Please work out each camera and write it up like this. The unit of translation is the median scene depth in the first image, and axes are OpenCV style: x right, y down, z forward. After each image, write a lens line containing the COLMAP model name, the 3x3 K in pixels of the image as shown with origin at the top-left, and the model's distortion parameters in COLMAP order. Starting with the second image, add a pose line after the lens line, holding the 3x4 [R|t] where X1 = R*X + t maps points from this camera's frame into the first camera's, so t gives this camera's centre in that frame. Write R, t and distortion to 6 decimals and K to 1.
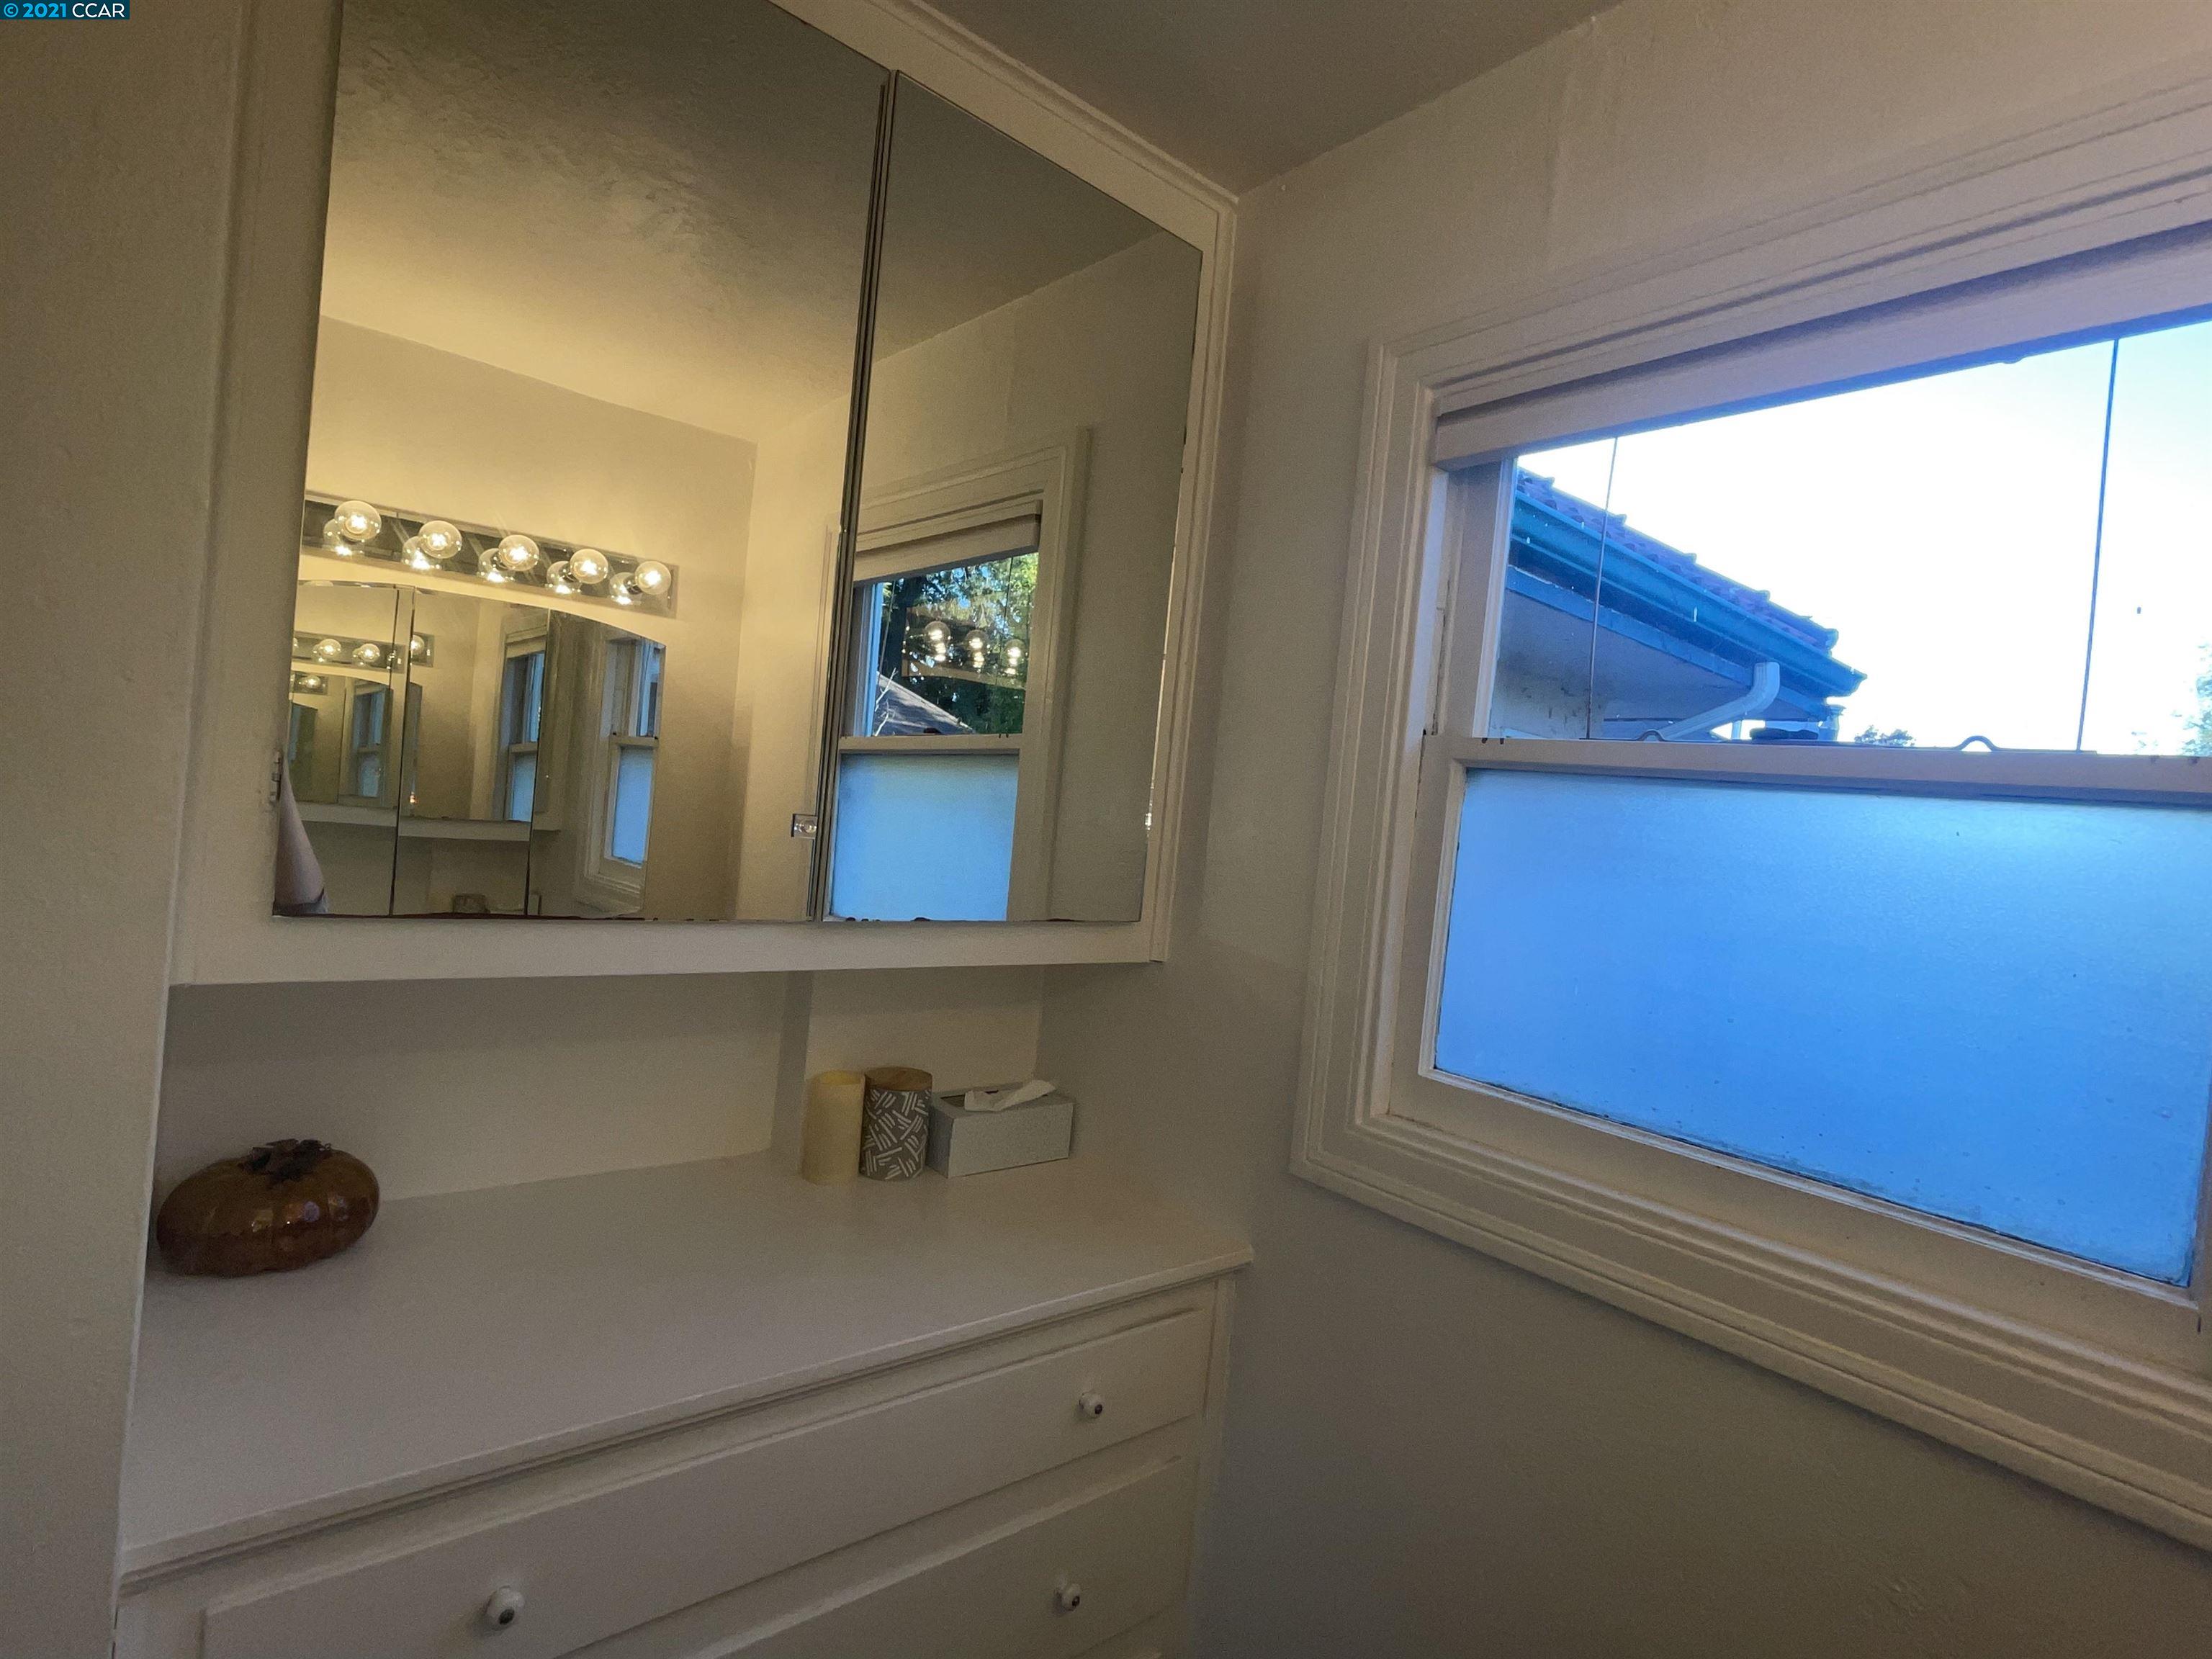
lens RADIAL K [[1100.0, 0, 1103.4], [0, 1100.0, 833.3], [0, 0, 1]] dist [-0.004610, -0.002877]
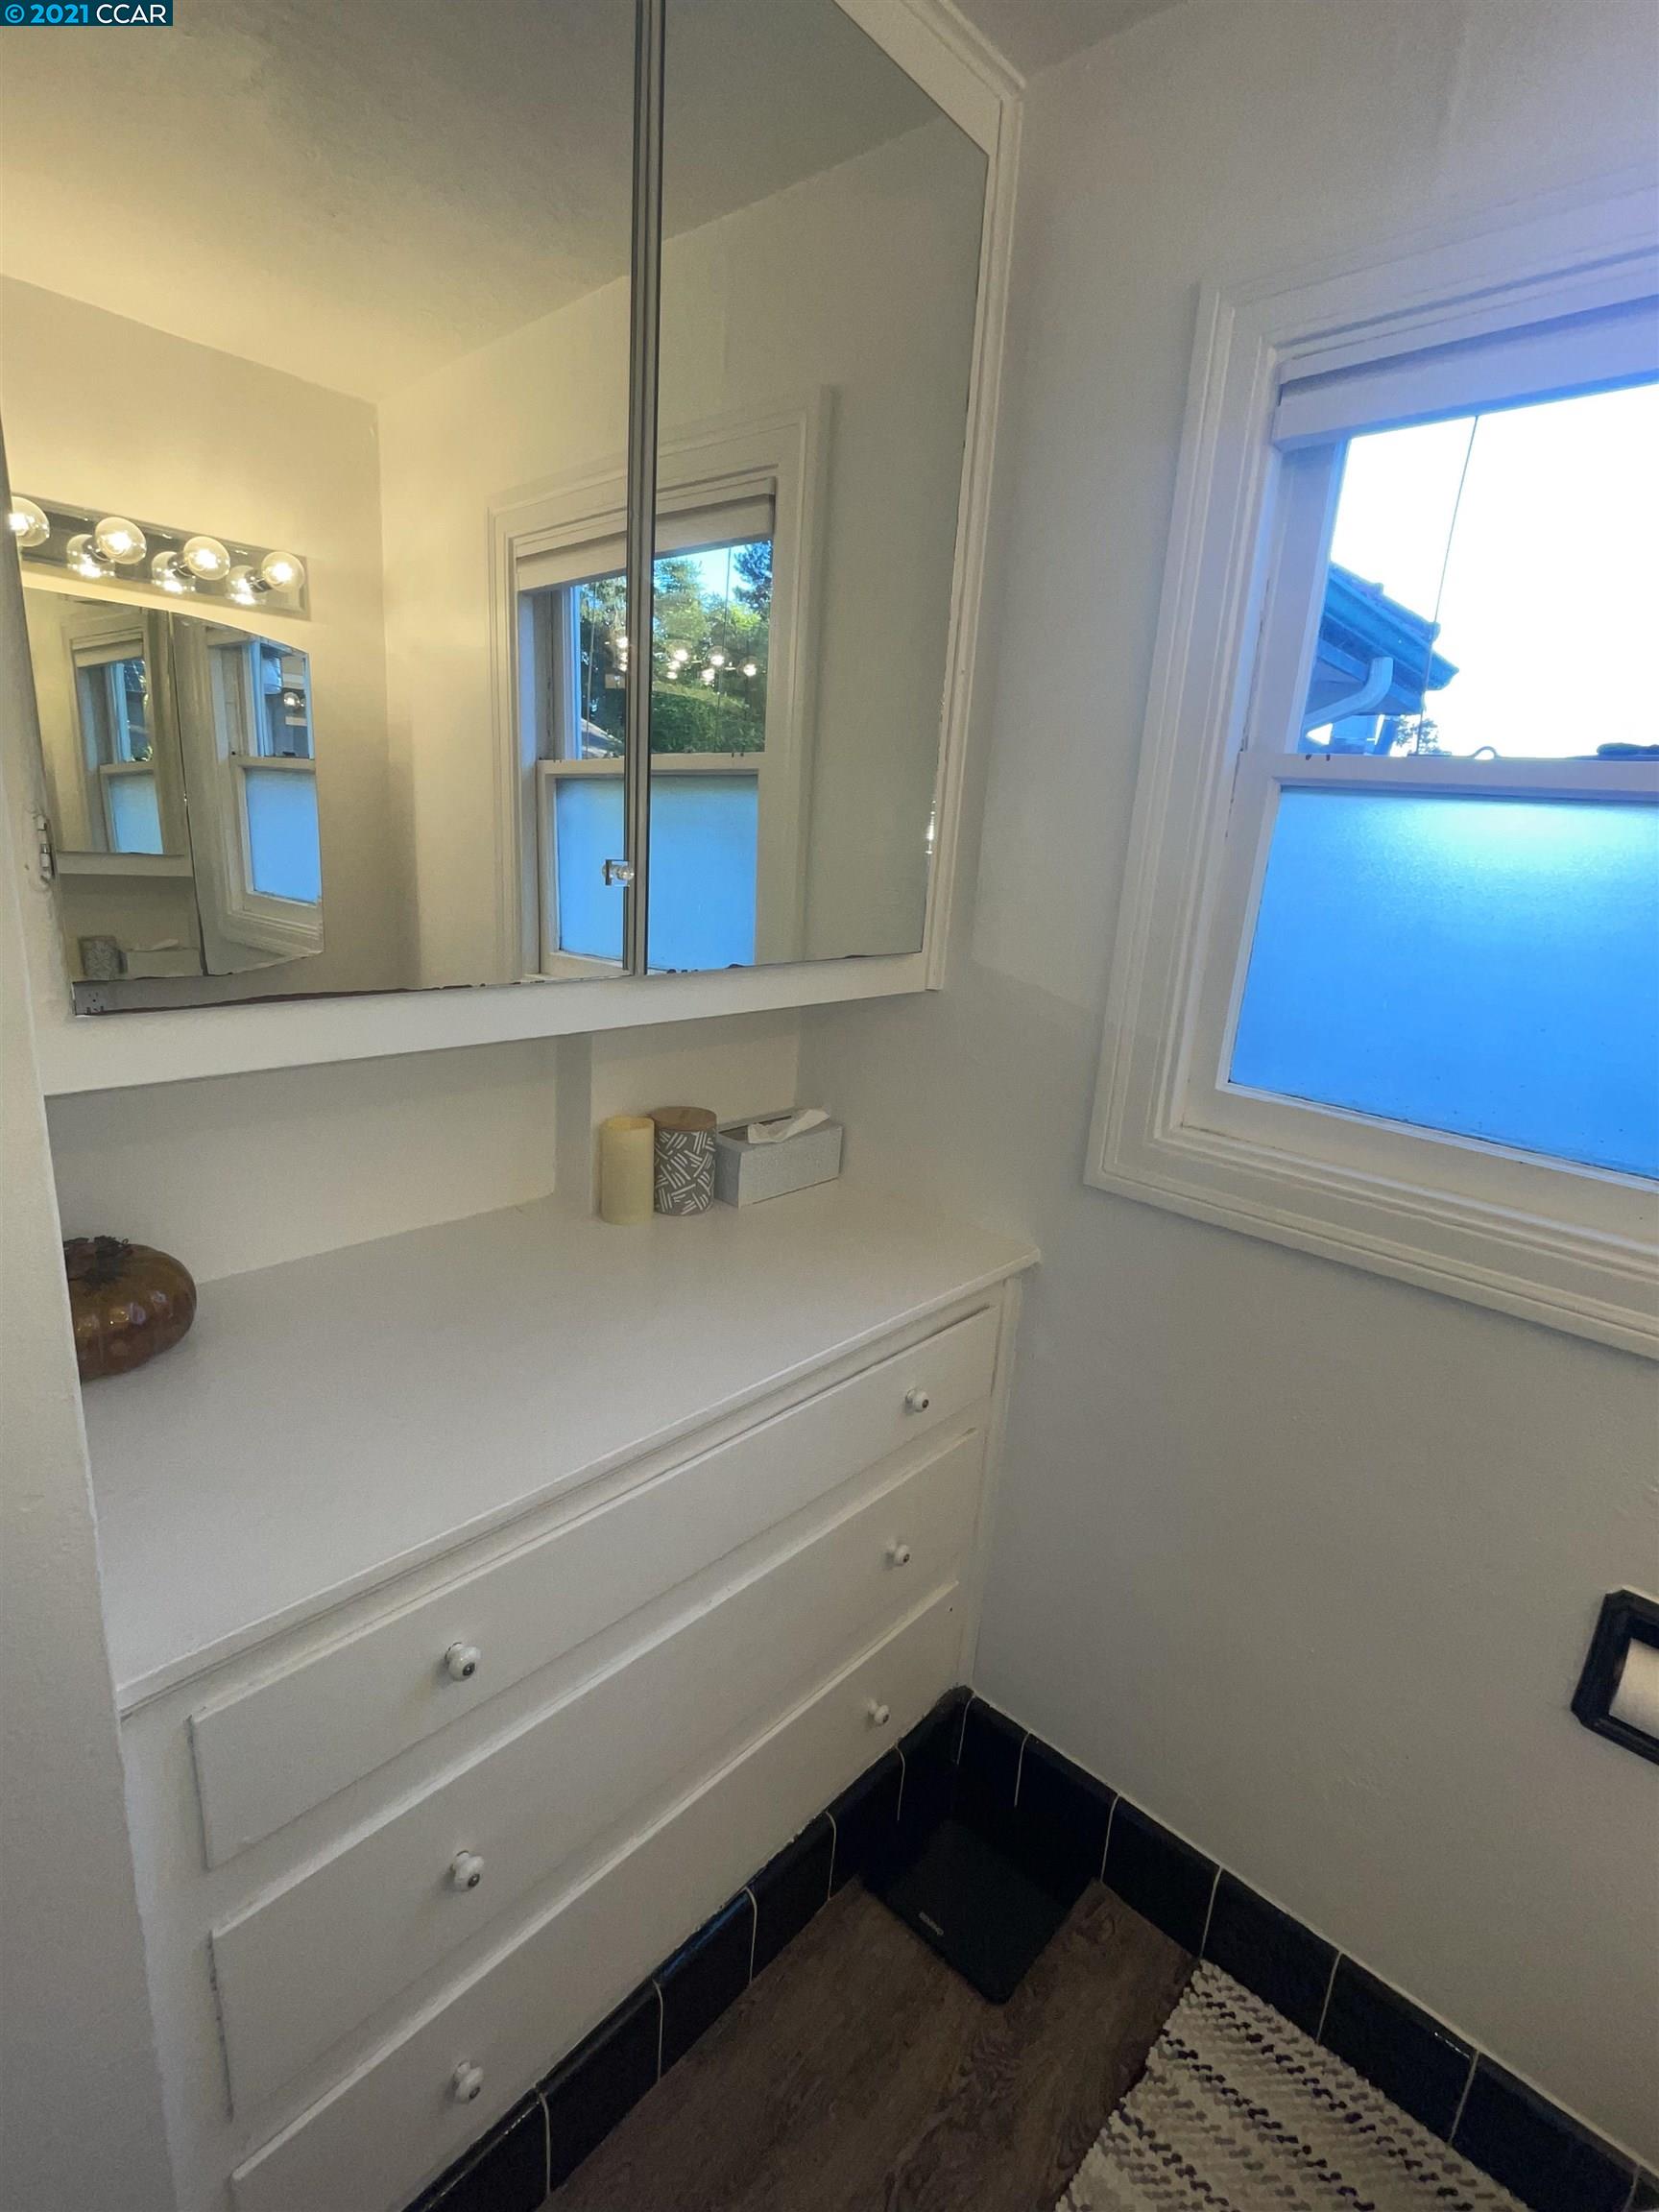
lens RADIAL K [[1031.4, 0, 837.3], [0, 1031.4, 1095.9], [0, 0, 1]] dist [-0.008271, -0.002645]
pose [[0.989252, -0.065857, 0.130546, -0.169711], [0.031593, 0.968006, 0.248931, -0.027177], [-0.142763, -0.242132, 0.959683, 0.081205]]
